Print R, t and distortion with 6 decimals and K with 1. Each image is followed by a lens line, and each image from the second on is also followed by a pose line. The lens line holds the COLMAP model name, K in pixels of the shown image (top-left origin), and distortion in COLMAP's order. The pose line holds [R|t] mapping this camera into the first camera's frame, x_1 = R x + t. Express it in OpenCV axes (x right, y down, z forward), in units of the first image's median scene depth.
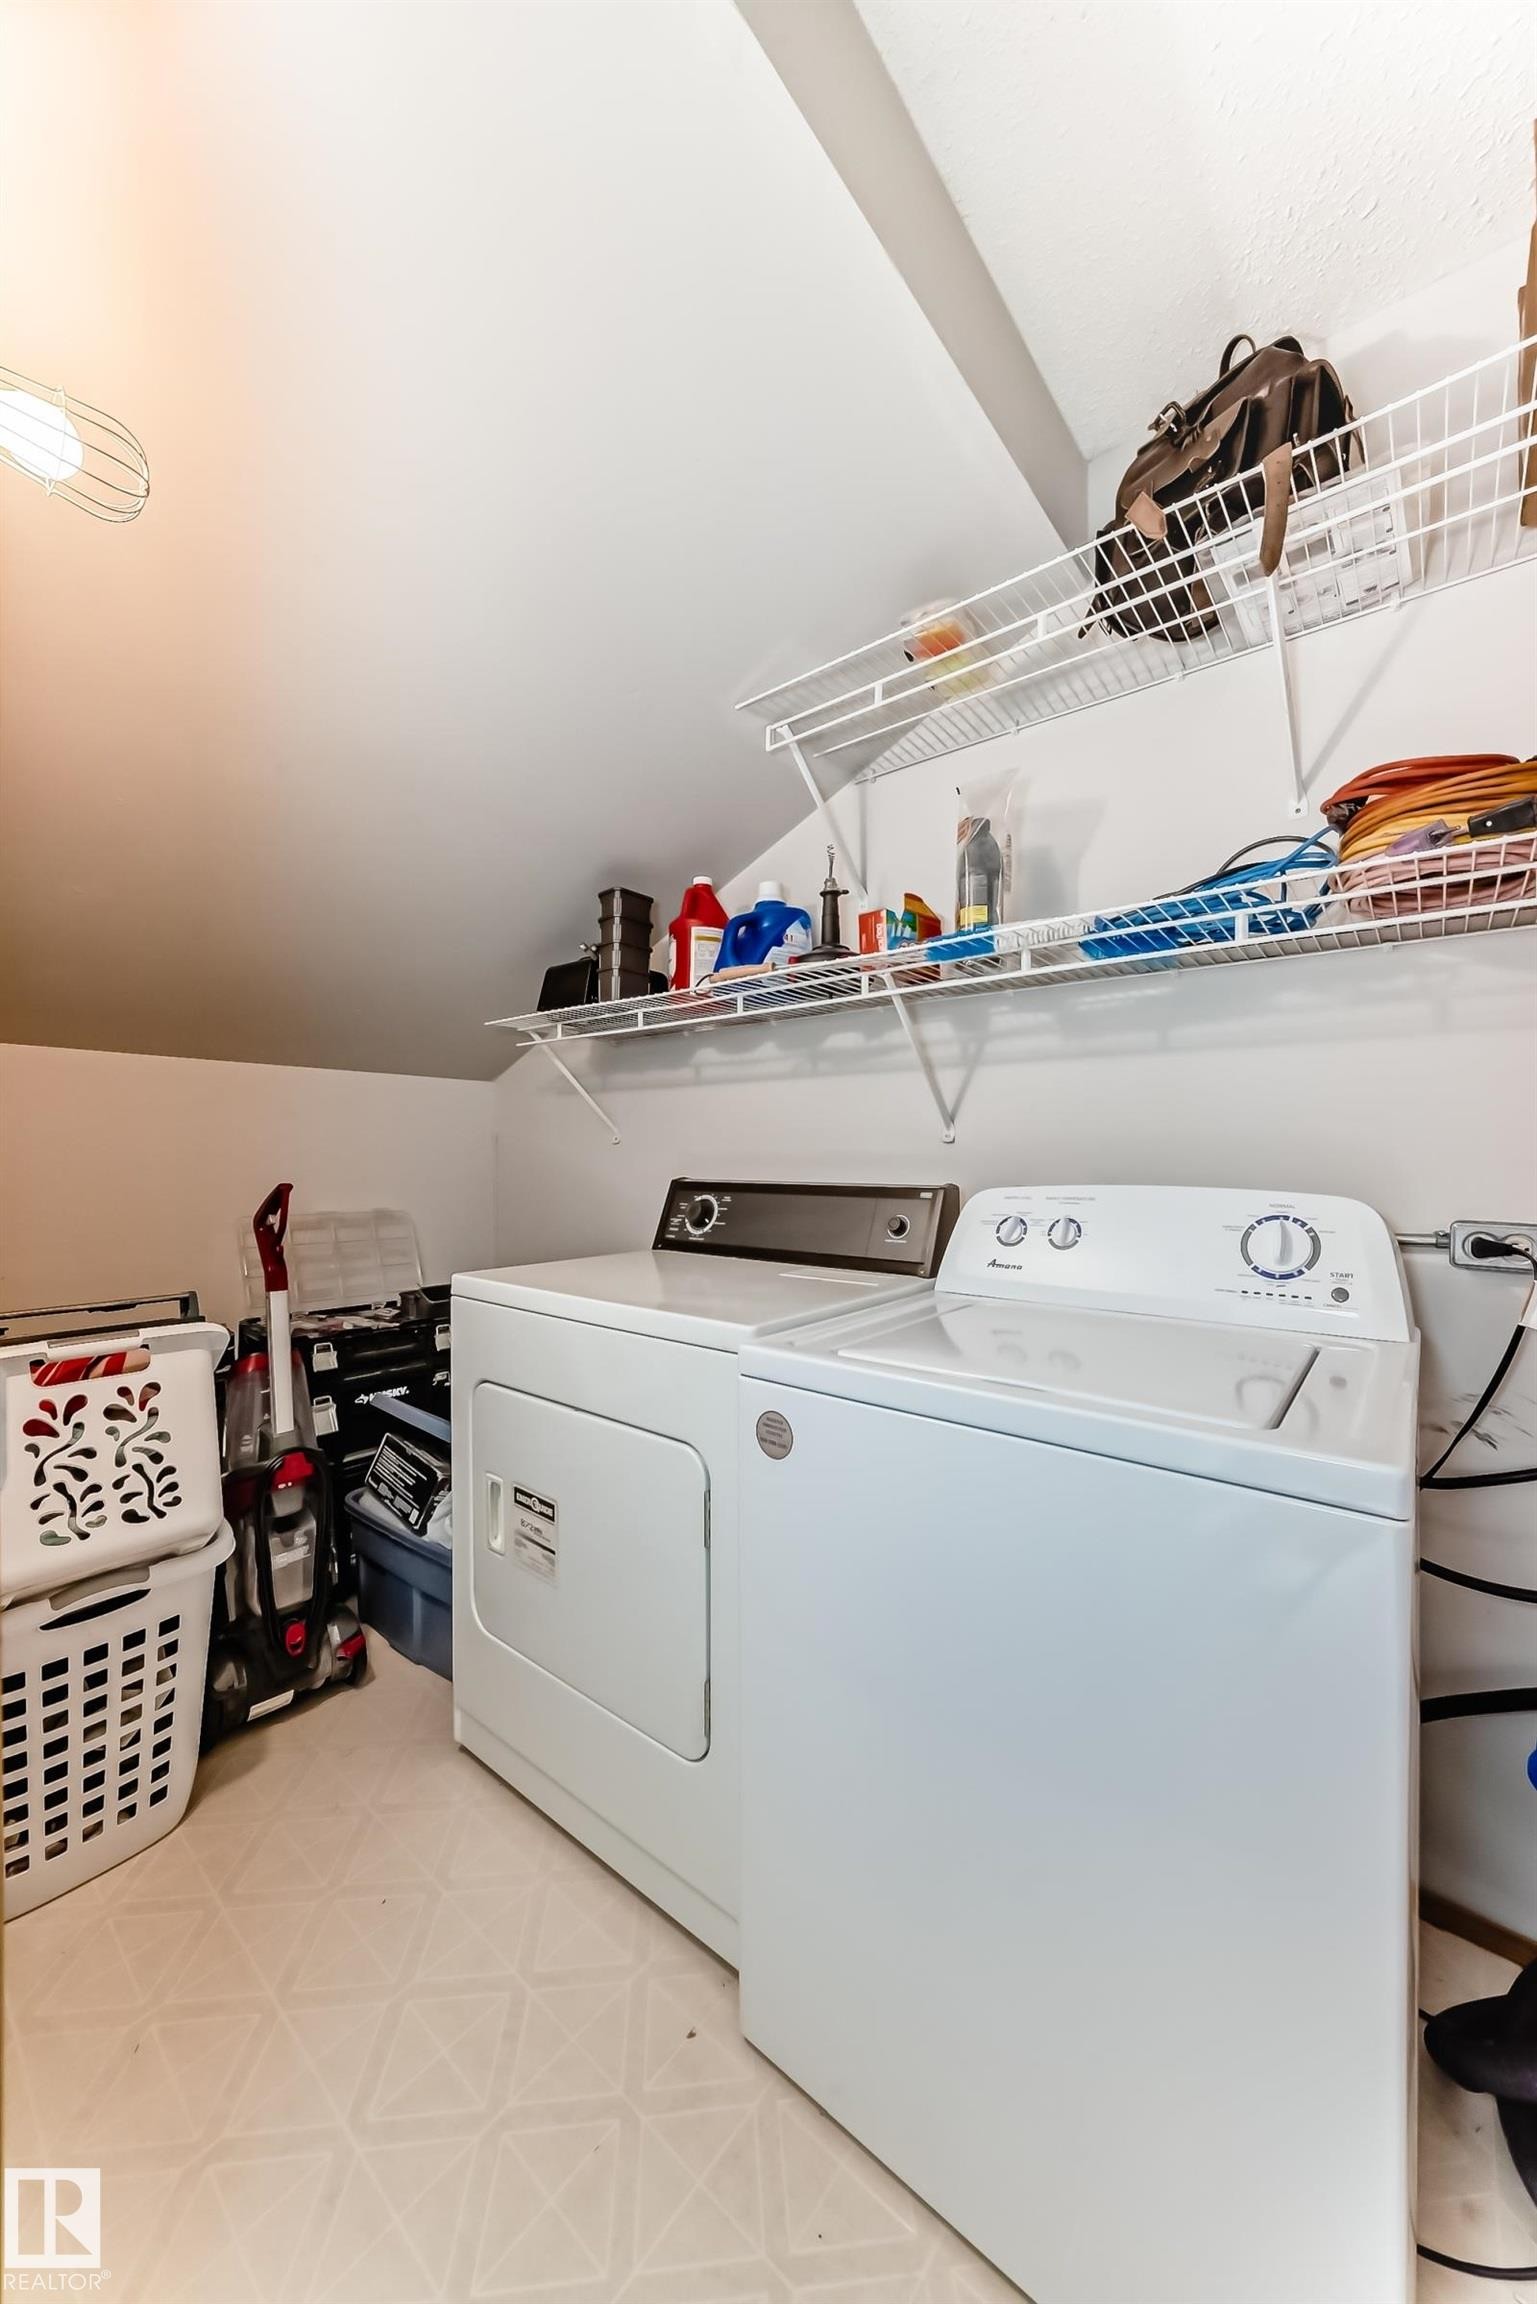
lens RADIAL K [[821.3, 0, 766.6], [0, 821.3, 1150.6], [0, 0, 1]] dist [-0.021289, 0.004786]
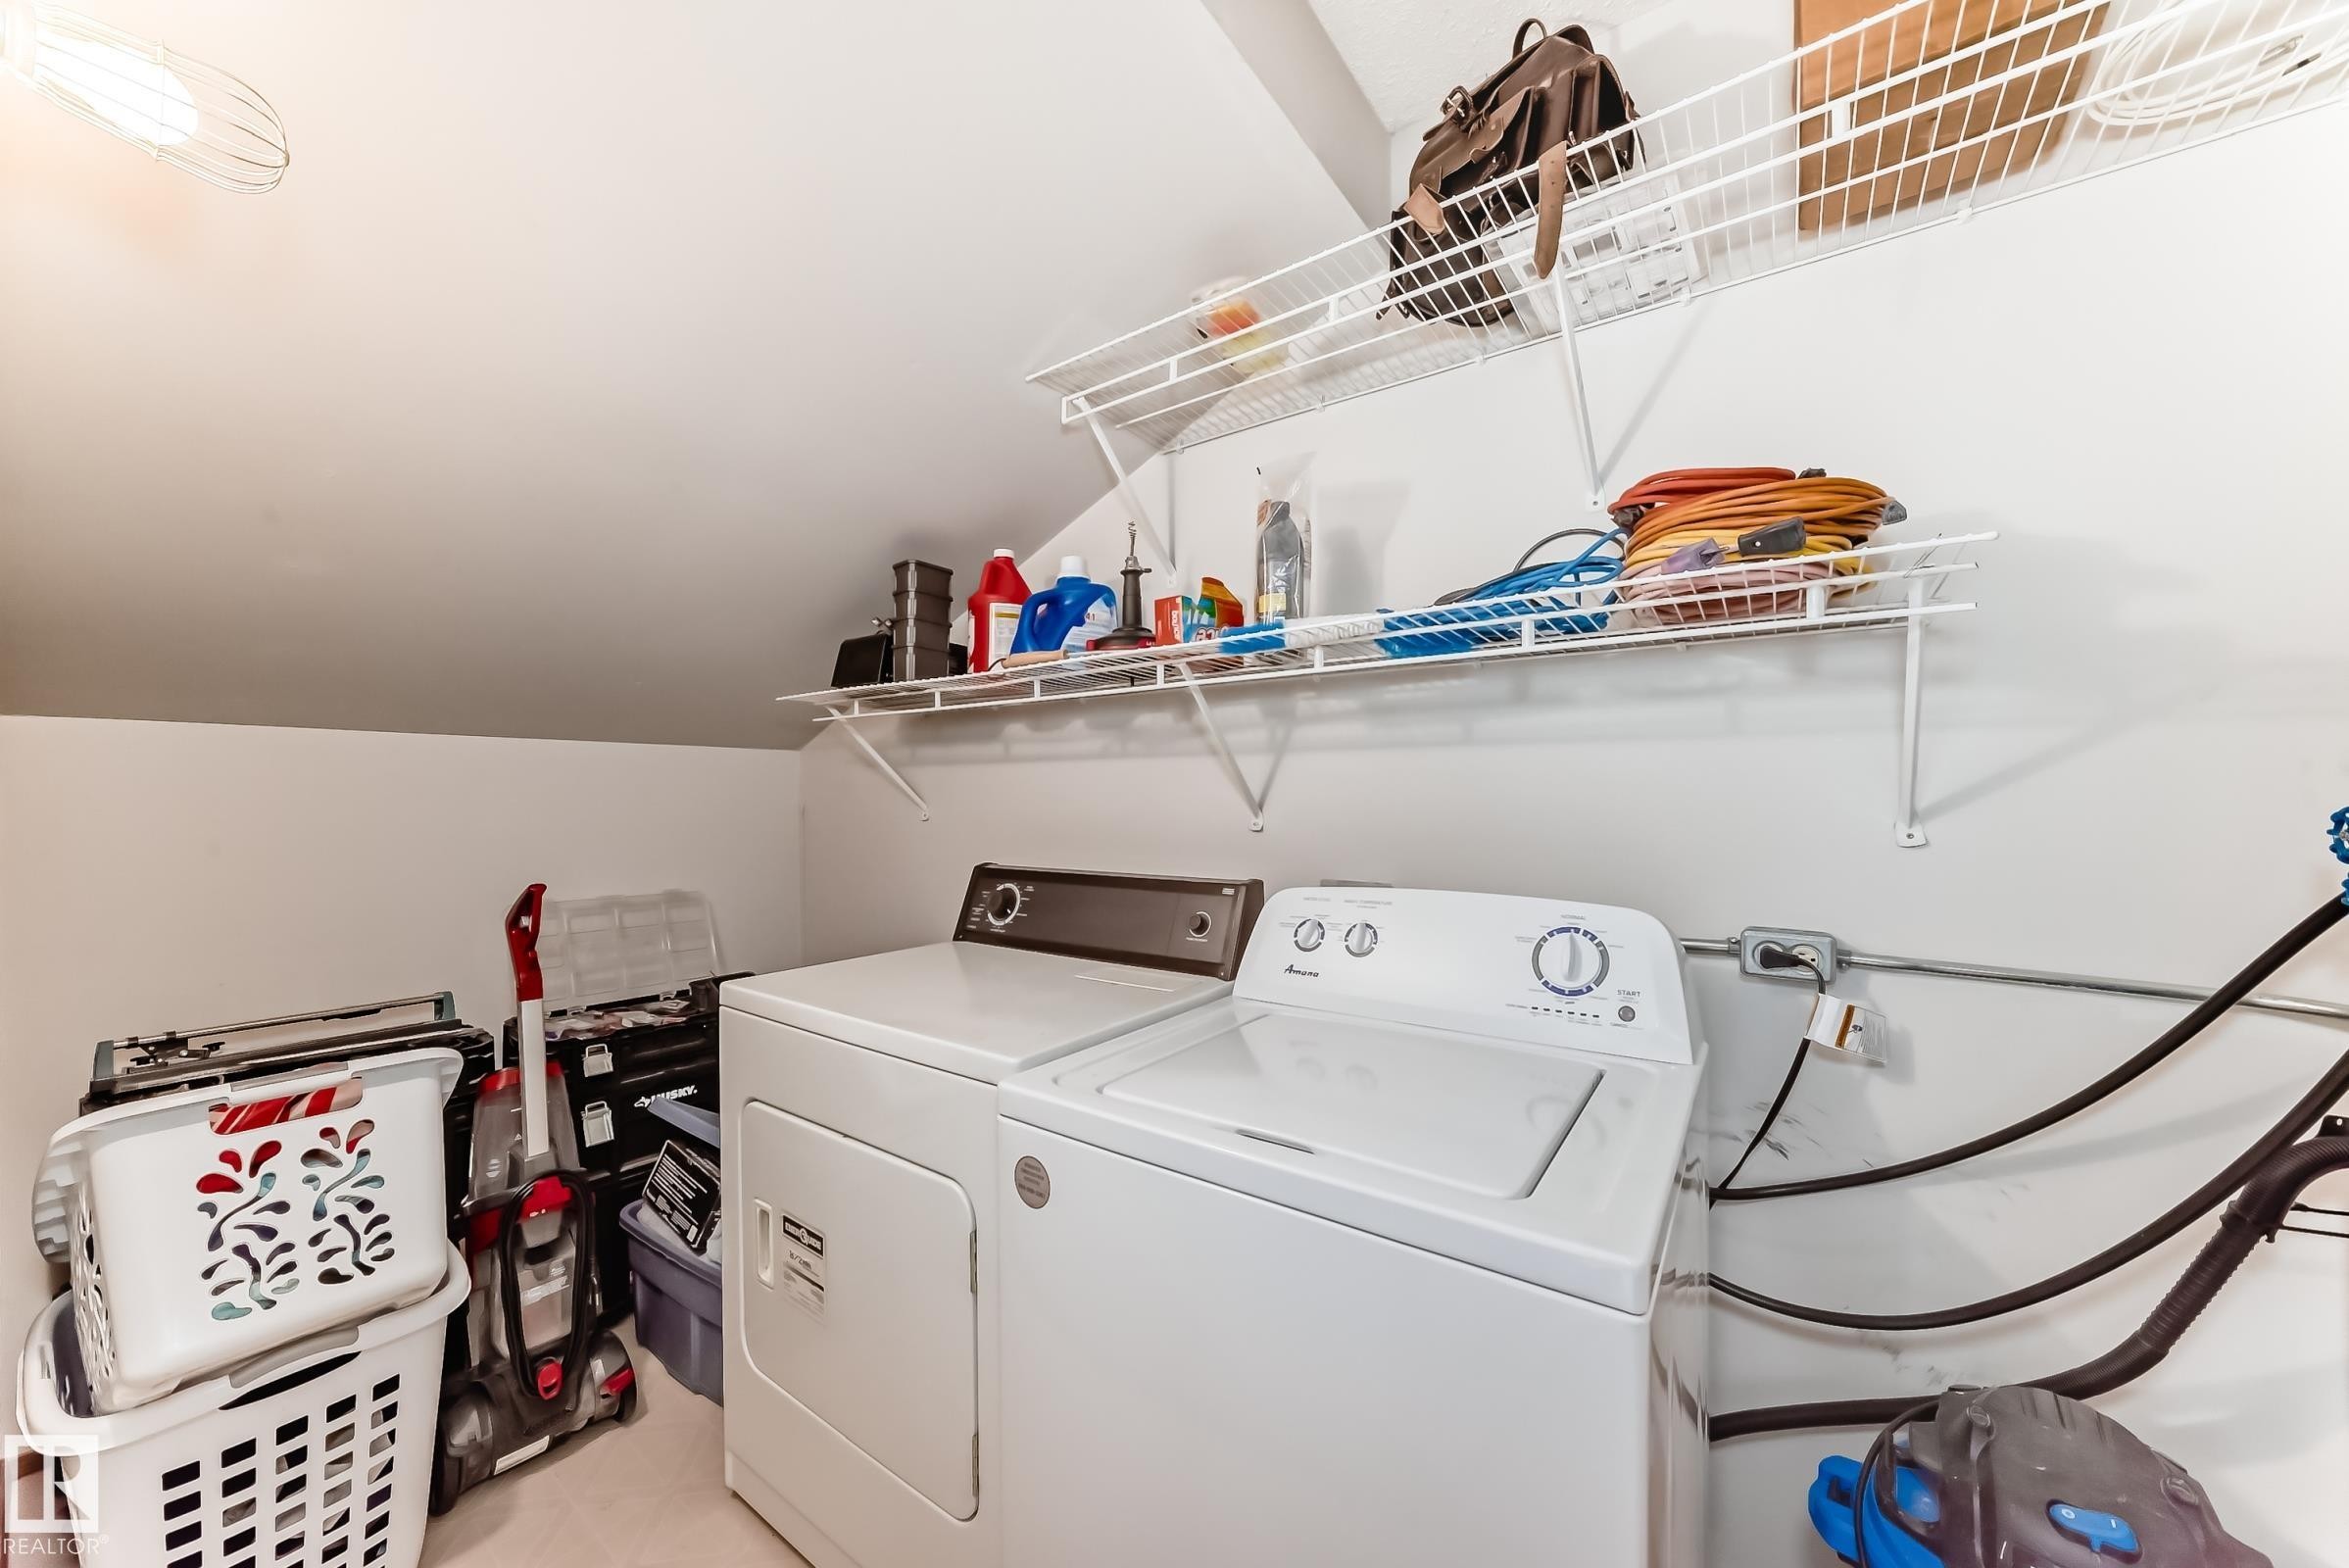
lens RADIAL K [[837.4, 0, 1176.8], [0, 837.4, 789.0], [0, 0, 1]] dist [-0.021289, 0.004786]
pose [[0.998192, -0.004007, 0.059965, 0.090110], [0.004238, 0.999984, -0.003727, -0.073665], [-0.059949, 0.003974, 0.998194, 0.031558]]
